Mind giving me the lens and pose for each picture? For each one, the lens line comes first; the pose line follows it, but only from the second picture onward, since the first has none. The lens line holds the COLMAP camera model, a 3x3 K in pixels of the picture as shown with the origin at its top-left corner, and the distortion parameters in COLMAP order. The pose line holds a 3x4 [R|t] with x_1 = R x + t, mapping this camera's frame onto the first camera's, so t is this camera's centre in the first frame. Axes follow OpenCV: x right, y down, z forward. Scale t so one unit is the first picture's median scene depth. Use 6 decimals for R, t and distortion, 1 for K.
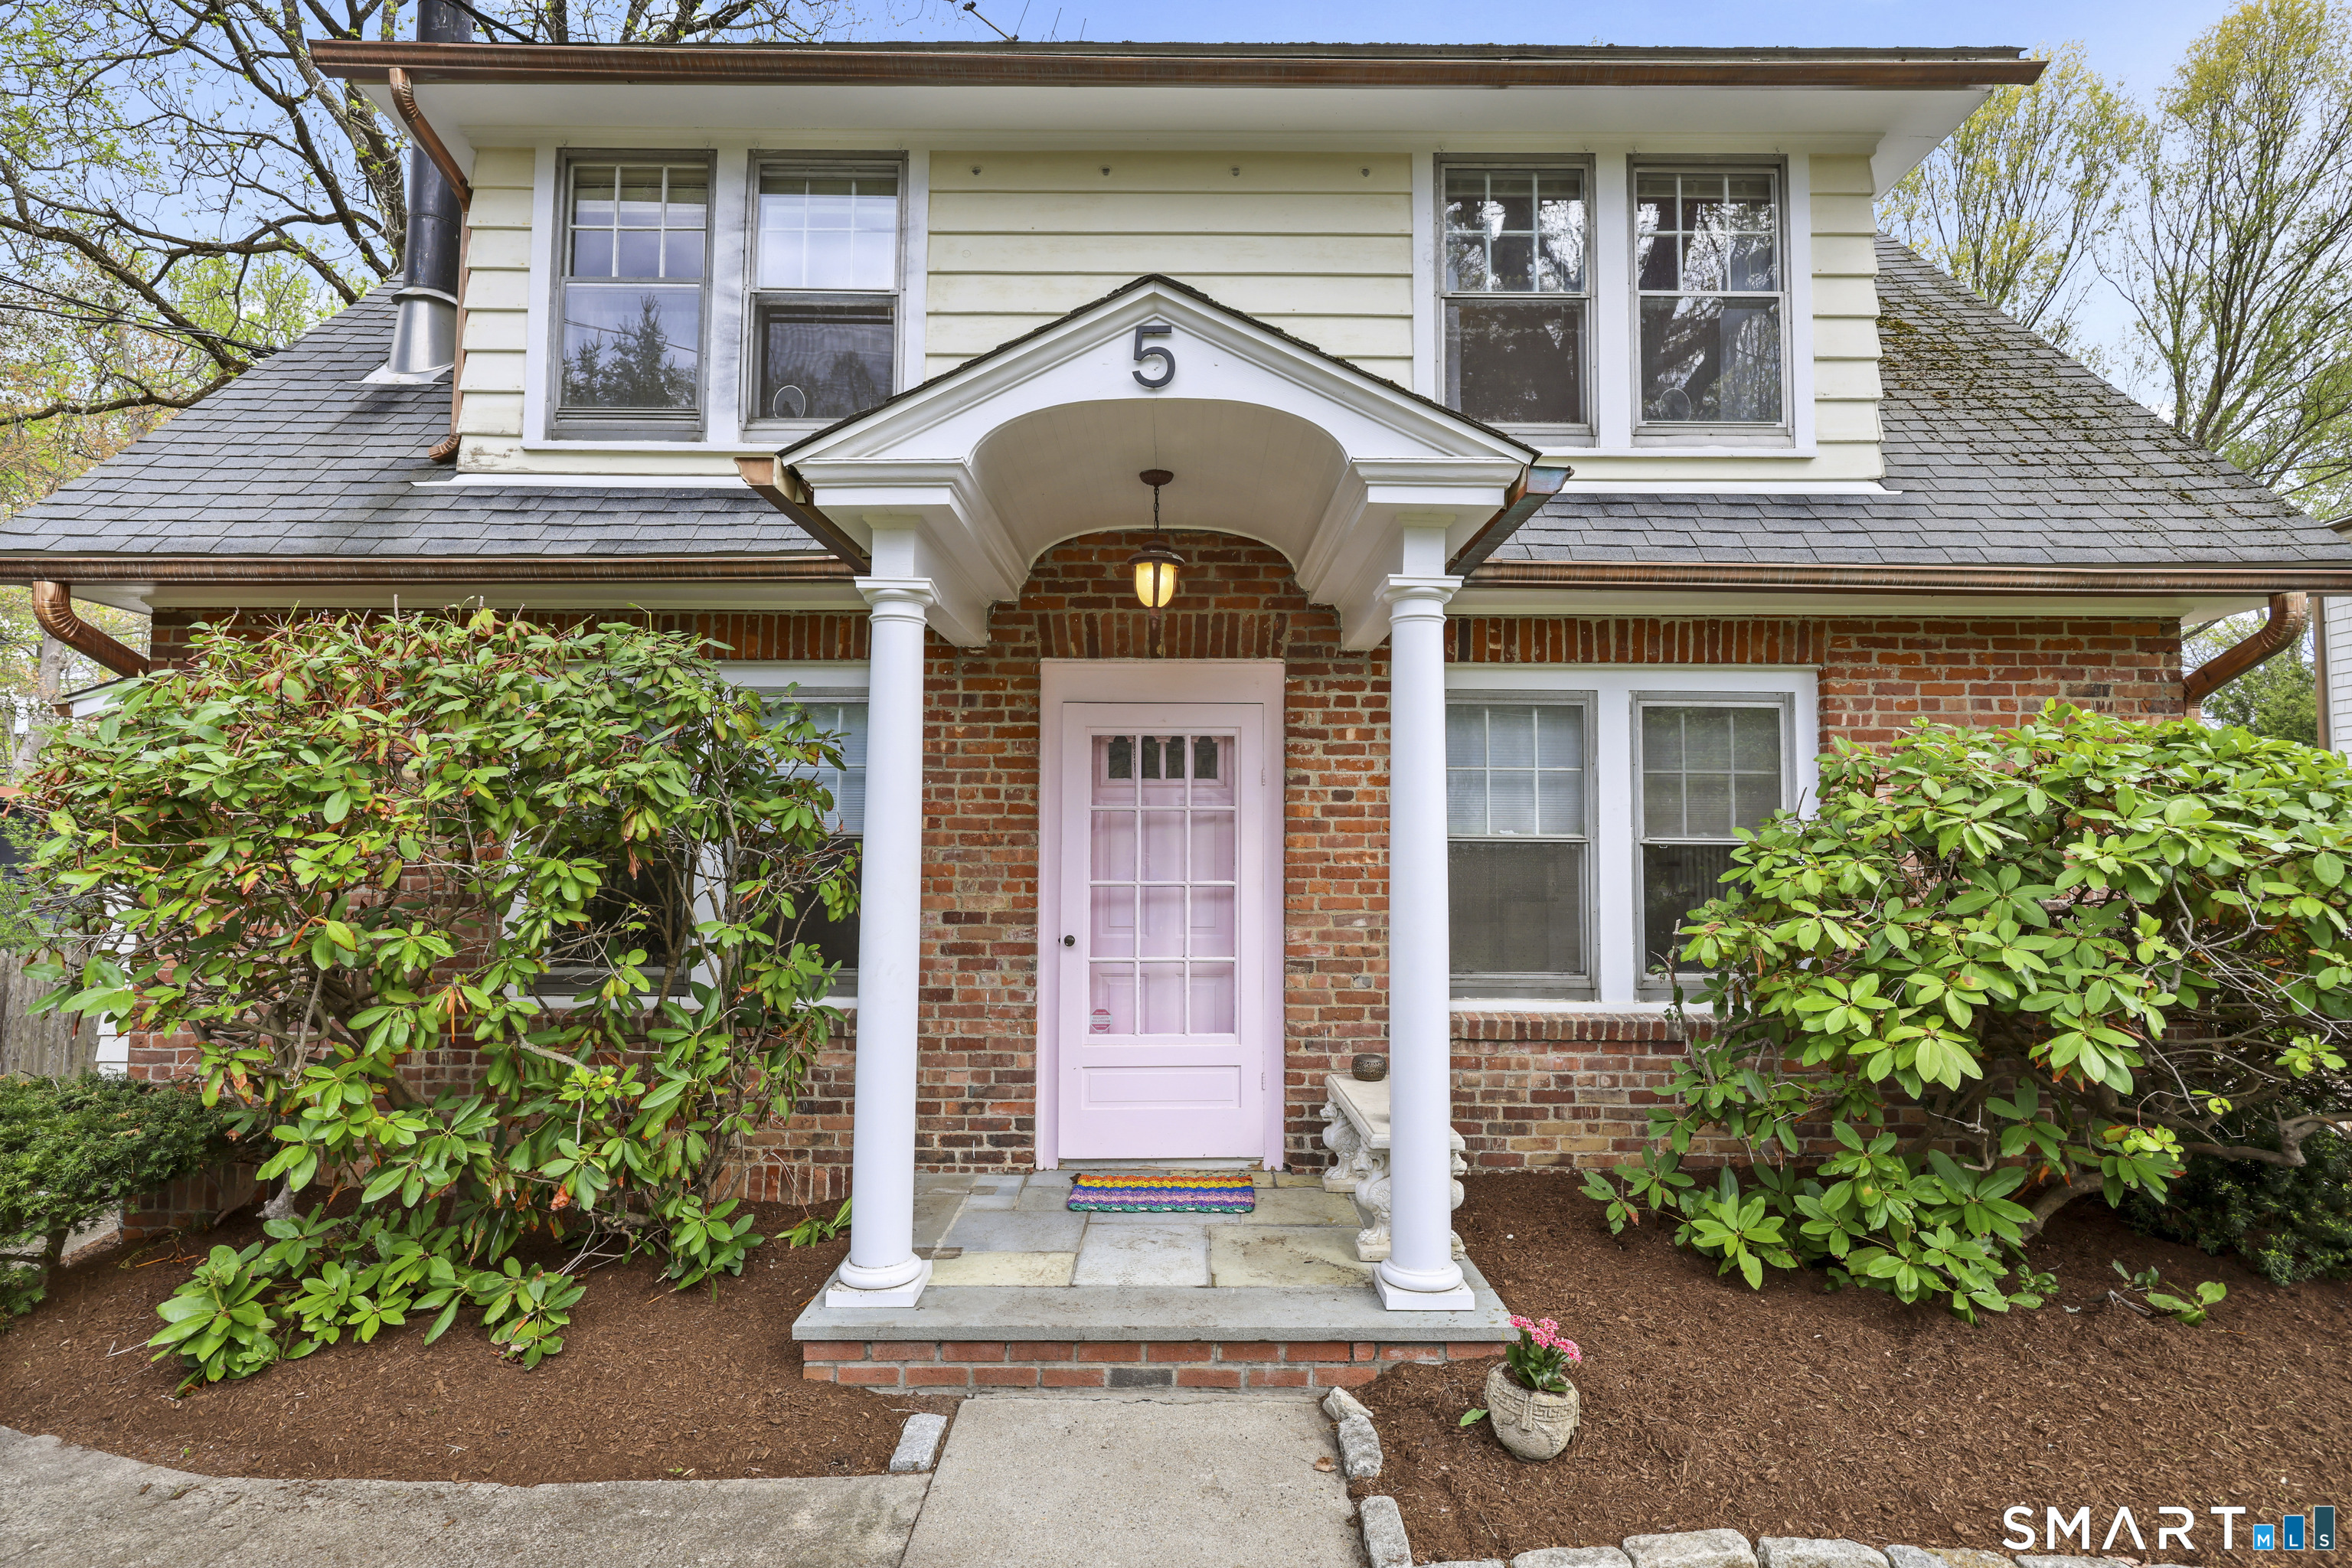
lens RADIAL K [[1141.1, 0, 1173.8], [0, 1141.1, 789.3], [0, 0, 1]] dist [0.000476, 0.000391]
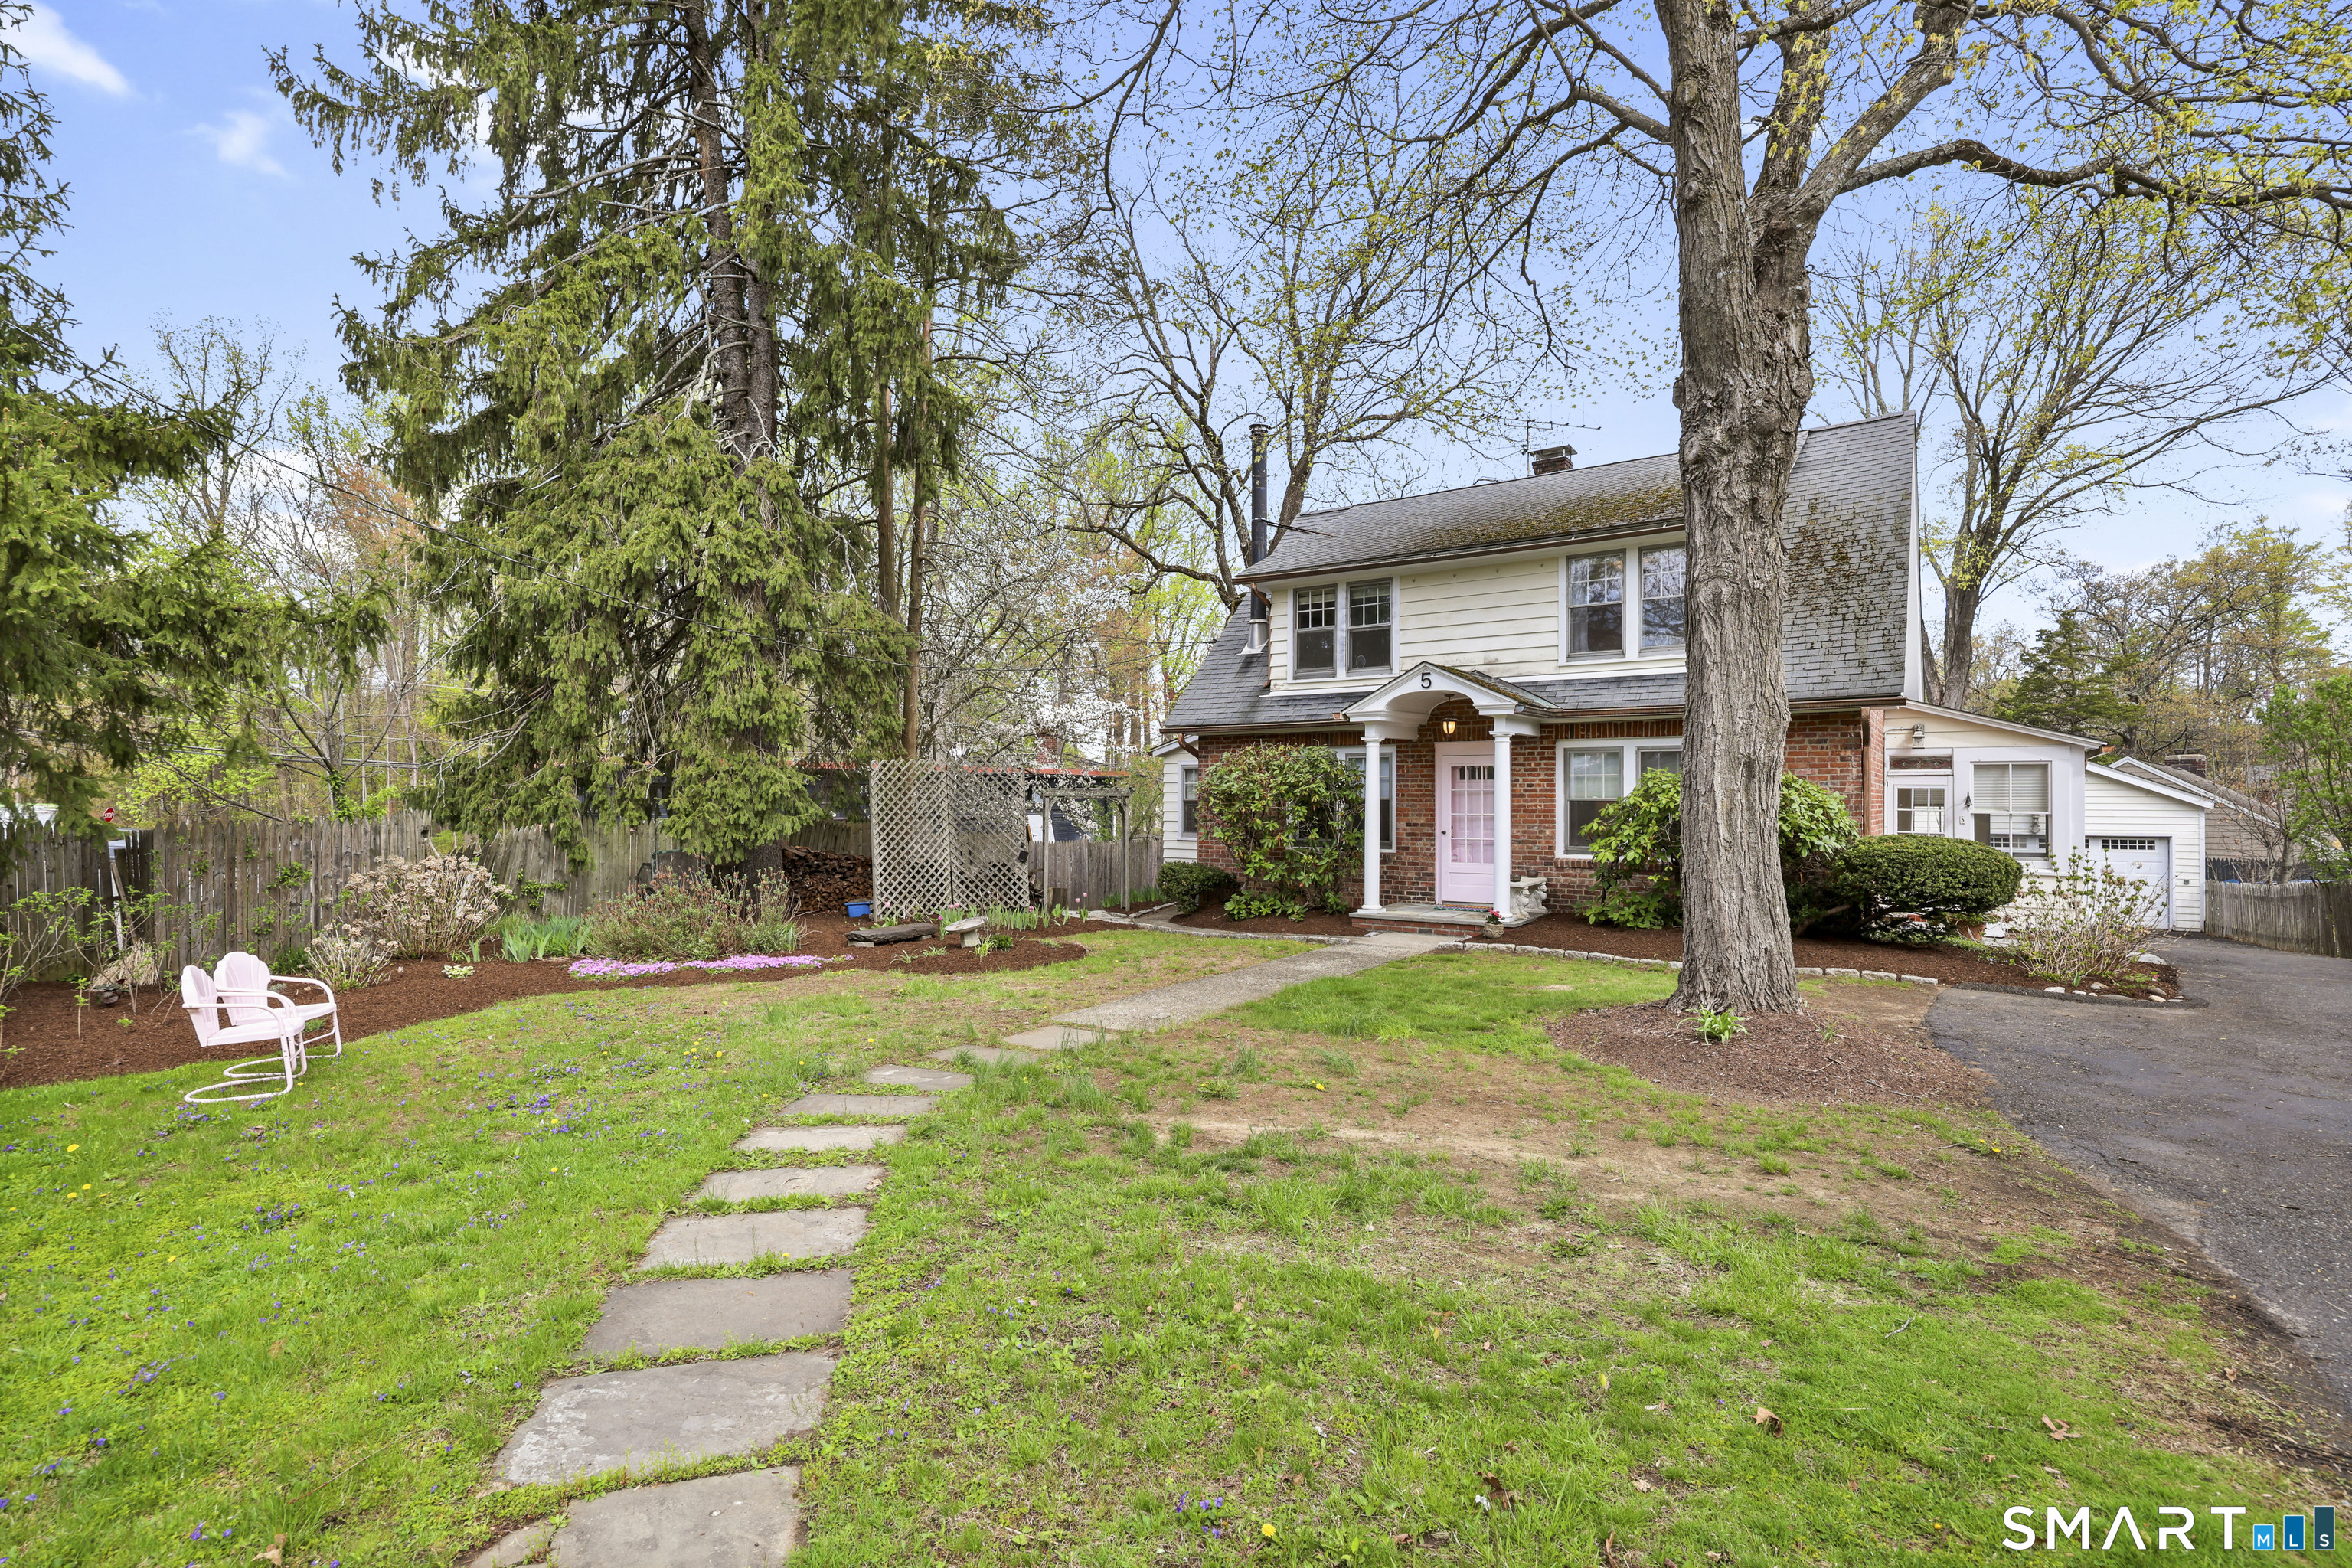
lens RADIAL K [[1141.1, 0, 1173.8], [0, 1141.1, 789.3], [0, 0, 1]] dist [0.000476, 0.000391]
pose [[0.815295, -0.008173, -0.578989, 1.130329], [0.035607, 0.998716, 0.036043, -0.126122], [0.577950, -0.050002, 0.814539, -1.998429]]
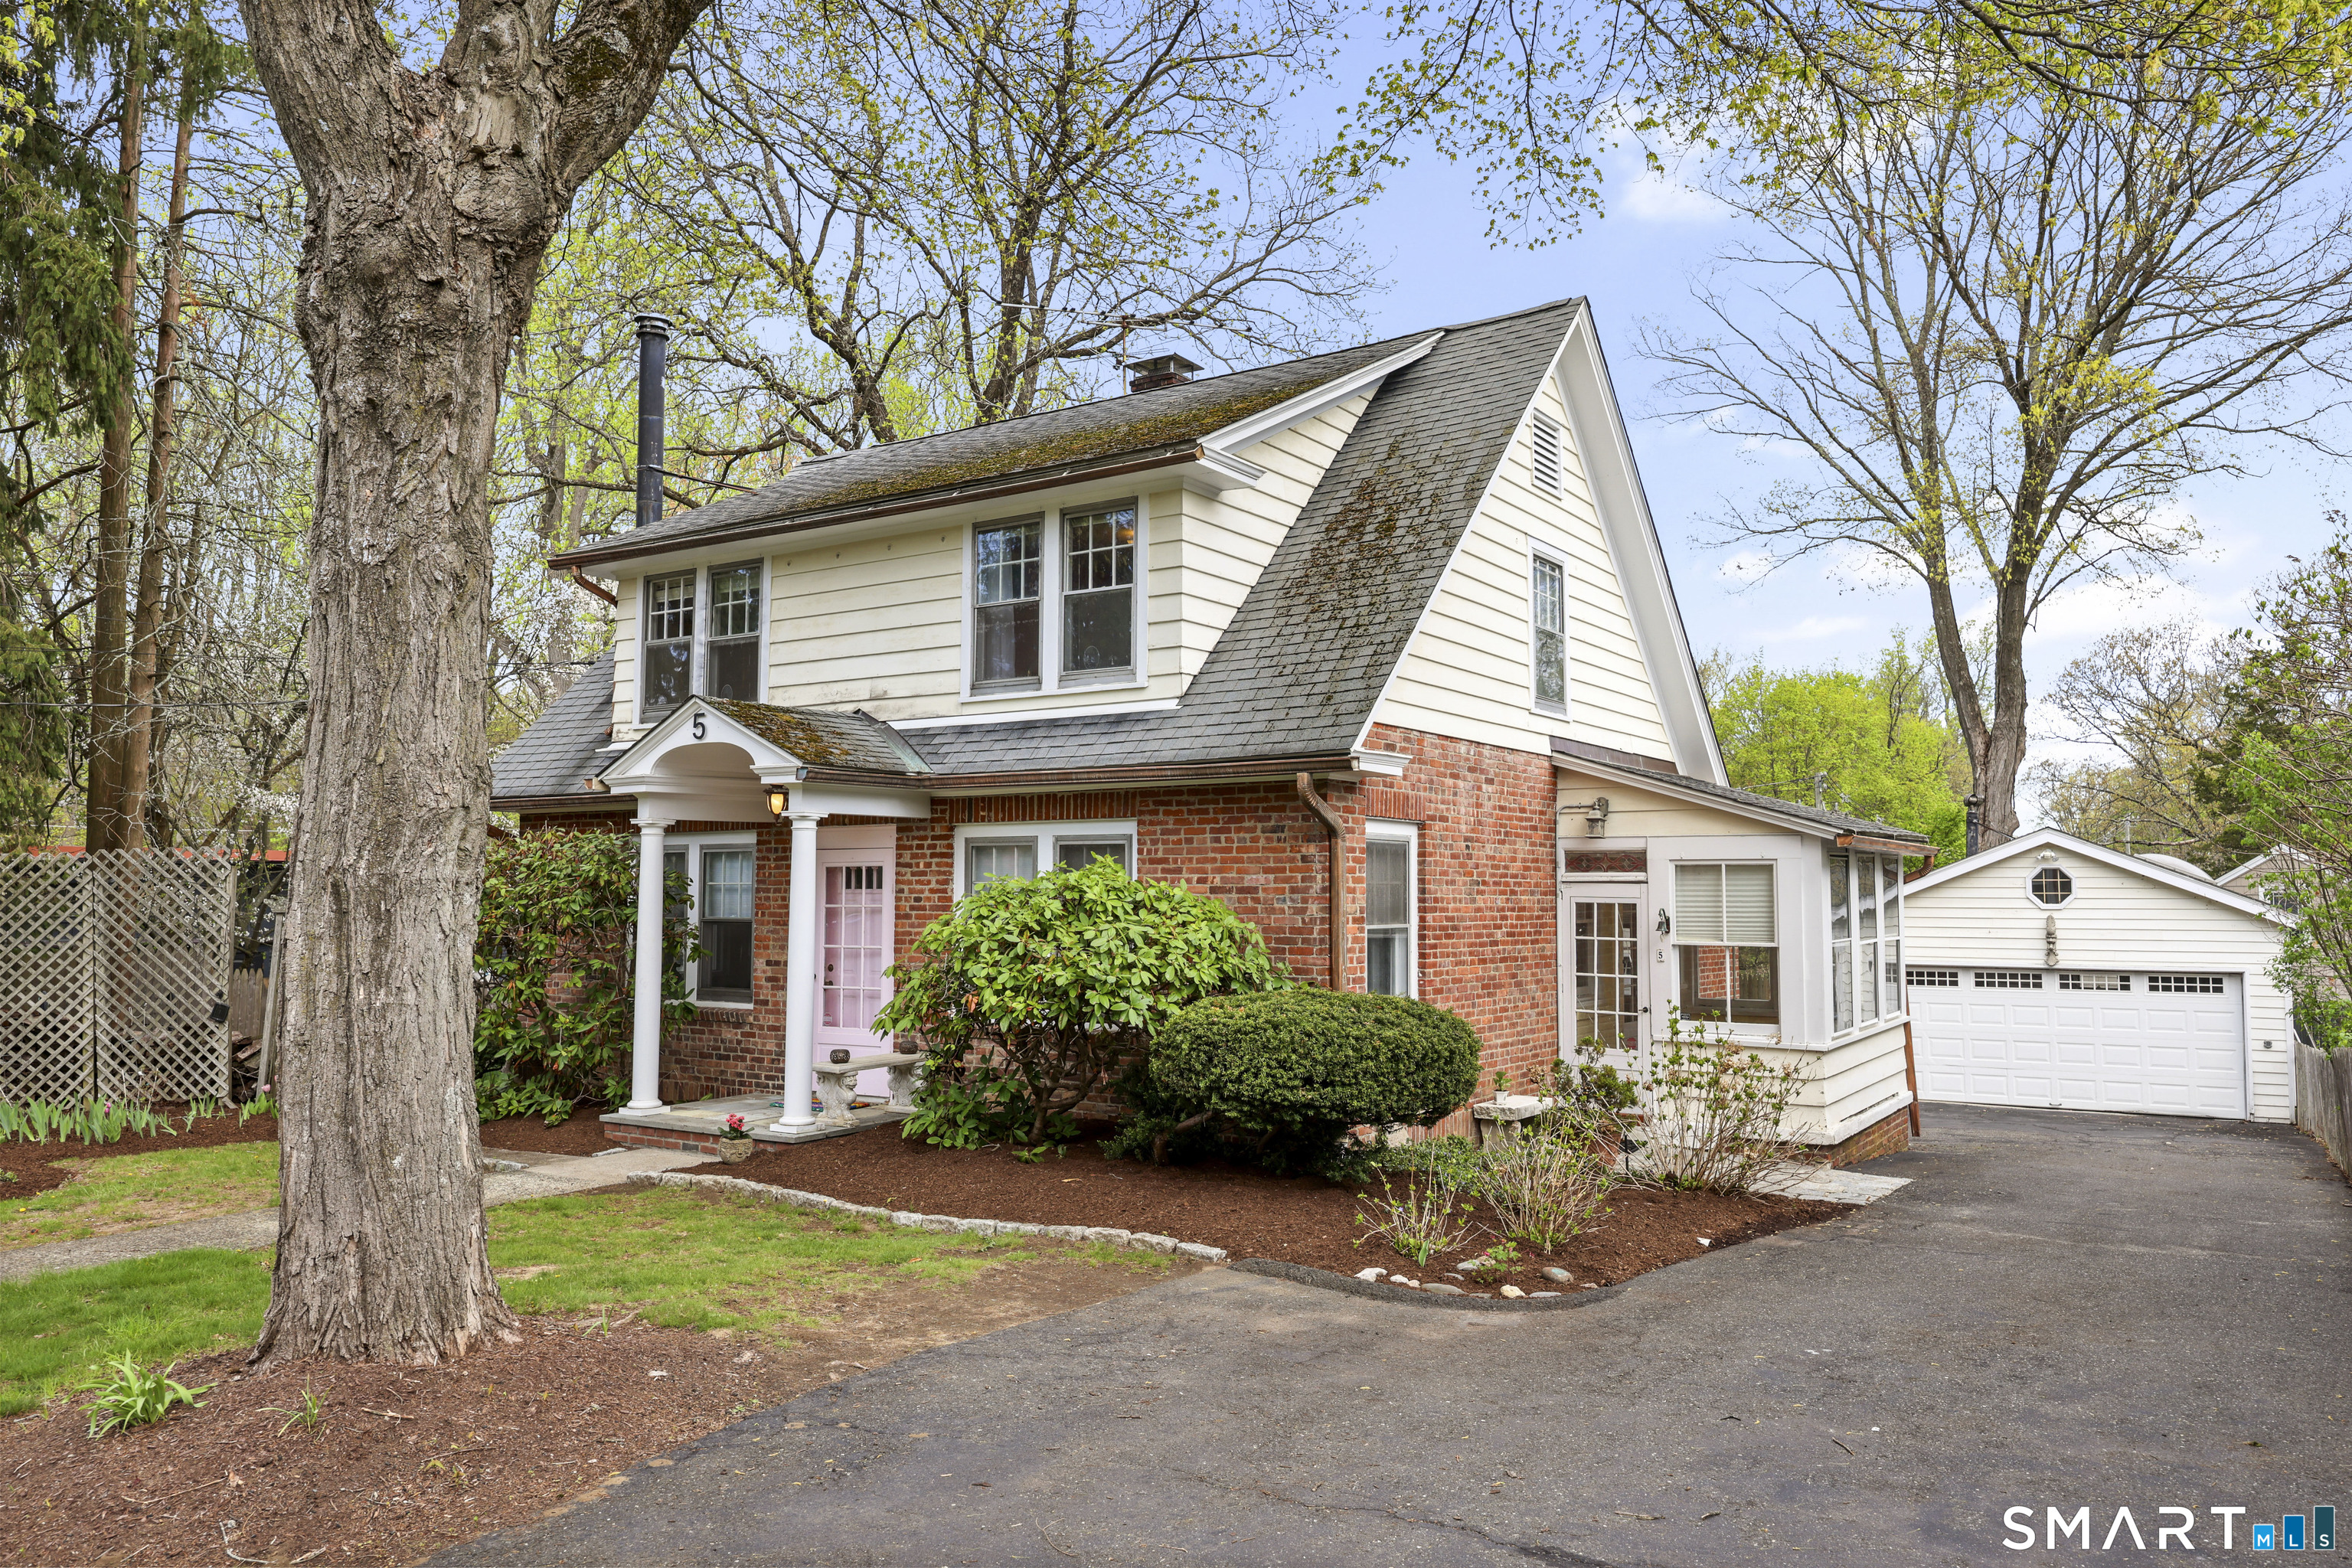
lens RADIAL K [[1706.8, 0, 1209.2], [0, 1706.8, 778.0], [0, 0, 1]] dist [0.003622, -0.002565]
pose [[0.827690, -0.042619, -0.559565, 2.070745], [0.034691, 0.999091, -0.024782, -0.104187], [0.560112, 0.001100, 0.828416, -0.989120]]
